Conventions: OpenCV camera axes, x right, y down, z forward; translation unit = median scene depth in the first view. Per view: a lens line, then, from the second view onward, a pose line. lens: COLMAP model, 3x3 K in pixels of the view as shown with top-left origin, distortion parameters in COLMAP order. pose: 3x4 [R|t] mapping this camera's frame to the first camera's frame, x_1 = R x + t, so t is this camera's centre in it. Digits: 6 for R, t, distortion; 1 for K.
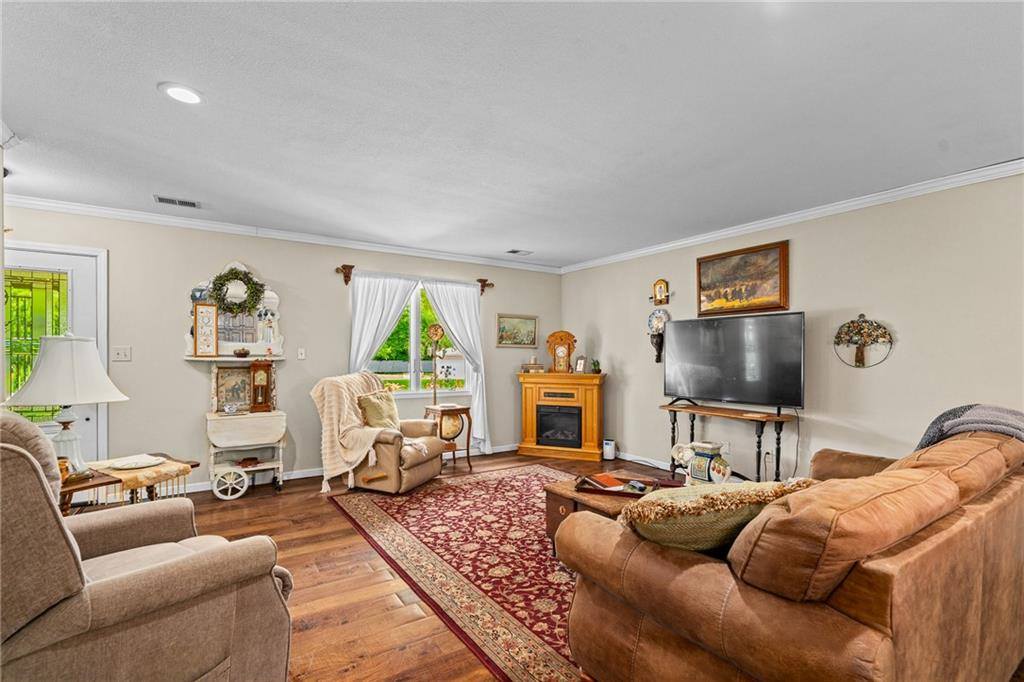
lens RADIAL K [[473.6, 0, 512.6], [0, 473.6, 353.7], [0, 0, 1]] dist [0.003503, 0.000868]
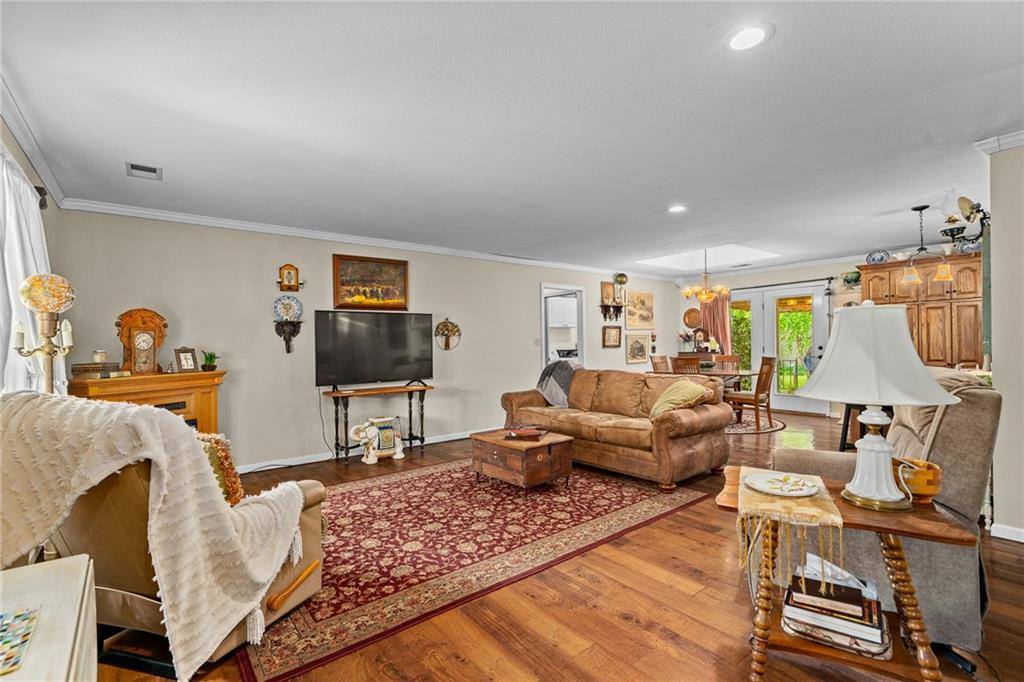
lens RADIAL K [[464.3, 0, 507.5], [0, 464.3, 346.1], [0, 0, 1]] dist [-0.003476, 0.002072]
pose [[-0.080651, -0.007057, 0.996717, -0.701192], [0.011459, 0.999902, 0.008007, 0.003427], [-0.996677, 0.012067, -0.080562, 0.706637]]
